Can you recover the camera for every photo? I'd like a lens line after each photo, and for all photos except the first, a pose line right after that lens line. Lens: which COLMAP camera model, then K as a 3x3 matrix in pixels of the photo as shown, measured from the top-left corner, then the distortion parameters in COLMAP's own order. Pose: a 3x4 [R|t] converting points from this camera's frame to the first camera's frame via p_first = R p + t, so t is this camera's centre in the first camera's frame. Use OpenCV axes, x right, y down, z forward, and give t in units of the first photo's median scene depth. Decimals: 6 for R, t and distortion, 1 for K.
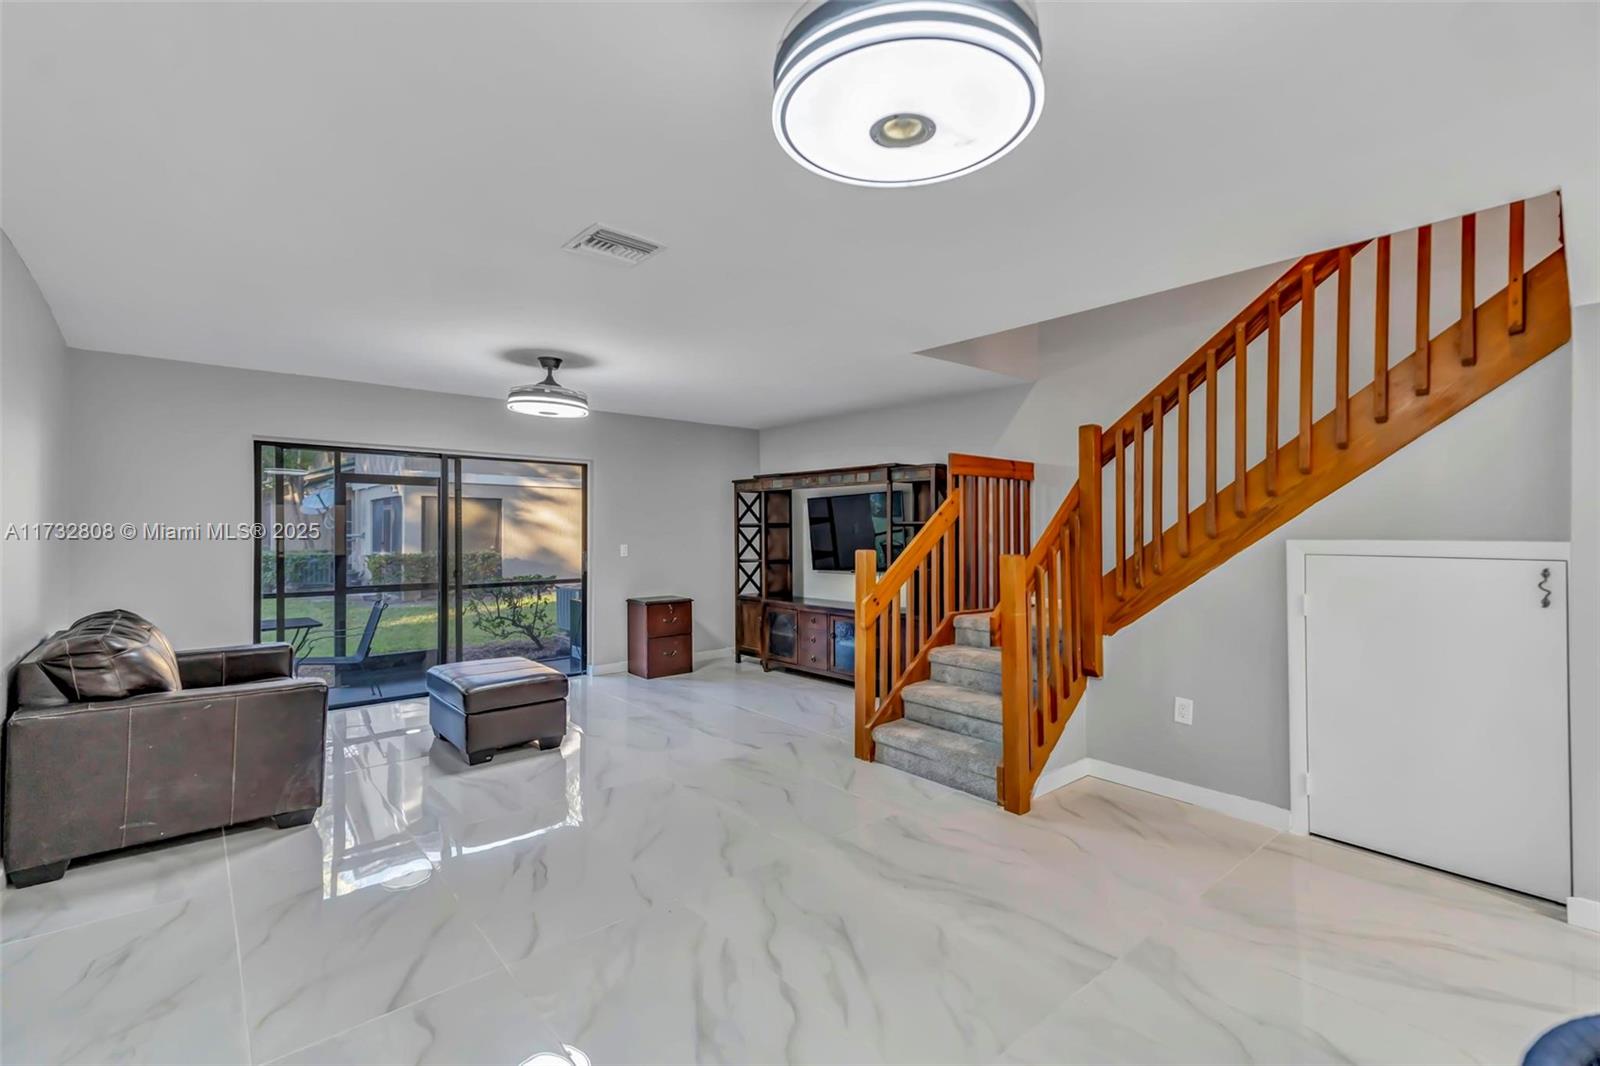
lens RADIAL K [[716.4, 0, 802.2], [0, 716.4, 528.9], [0, 0, 1]] dist [0.024564, 0.000096]
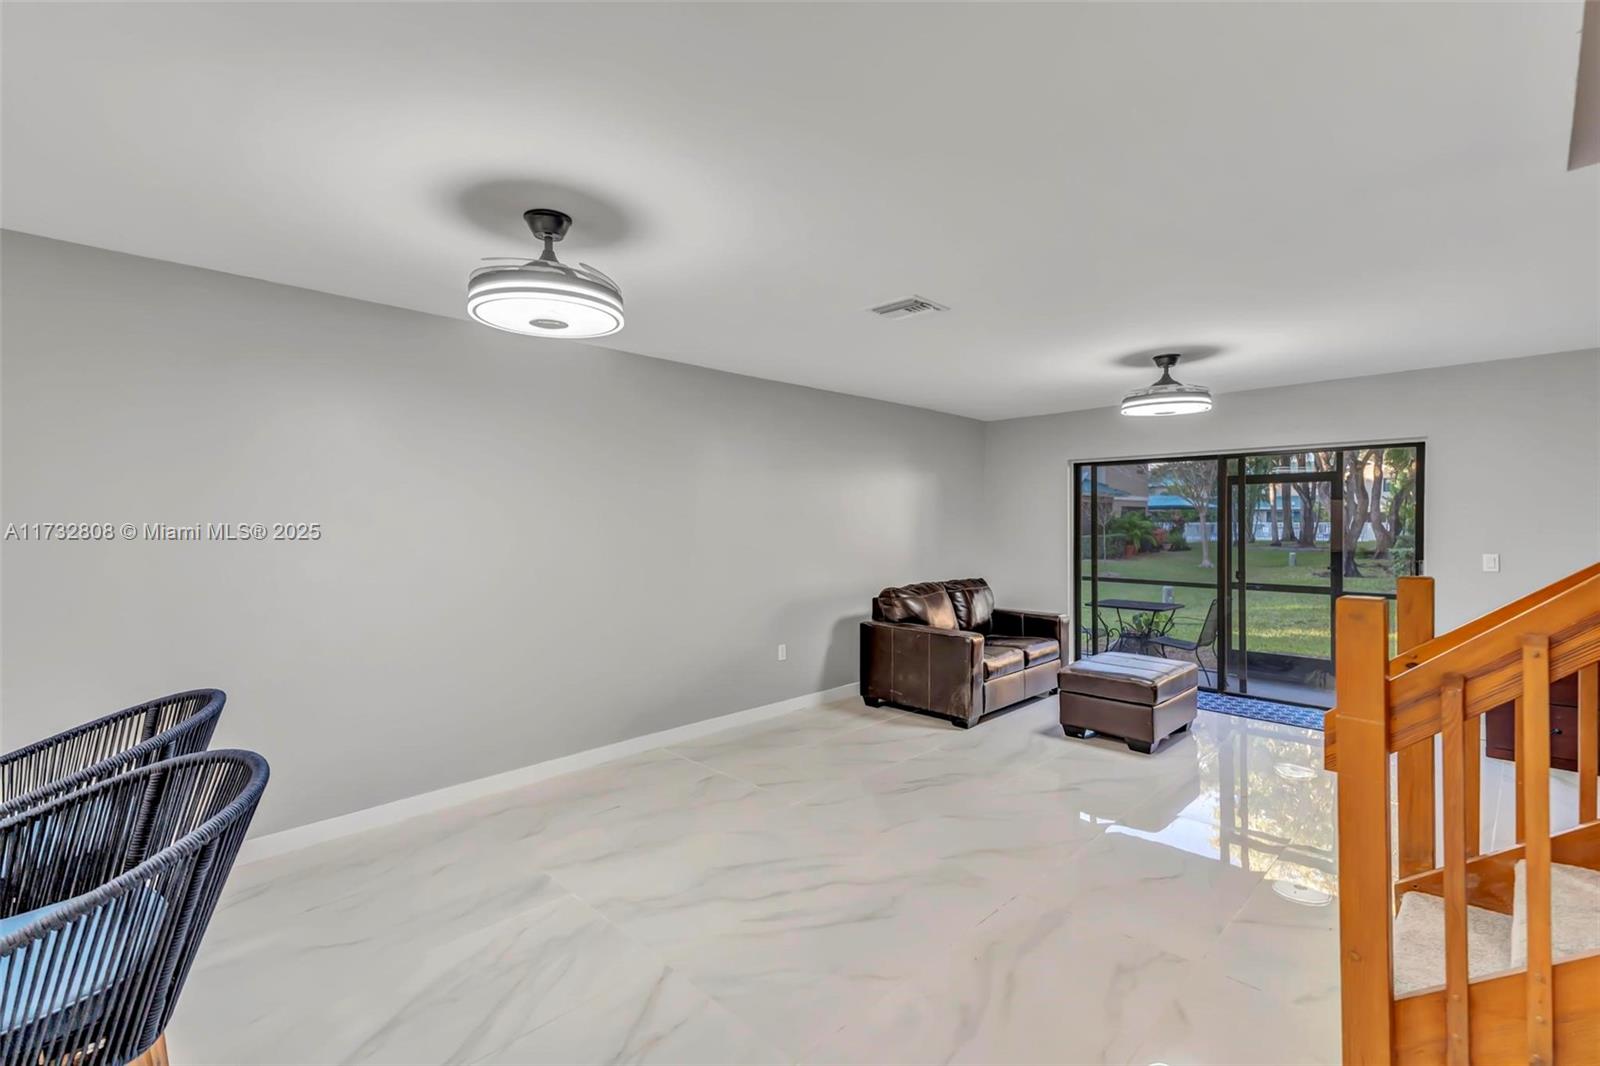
lens RADIAL K [[716.4, 0, 802.2], [0, 716.4, 528.9], [0, 0, 1]] dist [0.024564, 0.000096]
pose [[0.068819, 0.007059, -0.997604, 0.655747], [0.002154, 0.999972, 0.007225, -0.013548], [0.997627, -0.002646, 0.068802, 0.492072]]
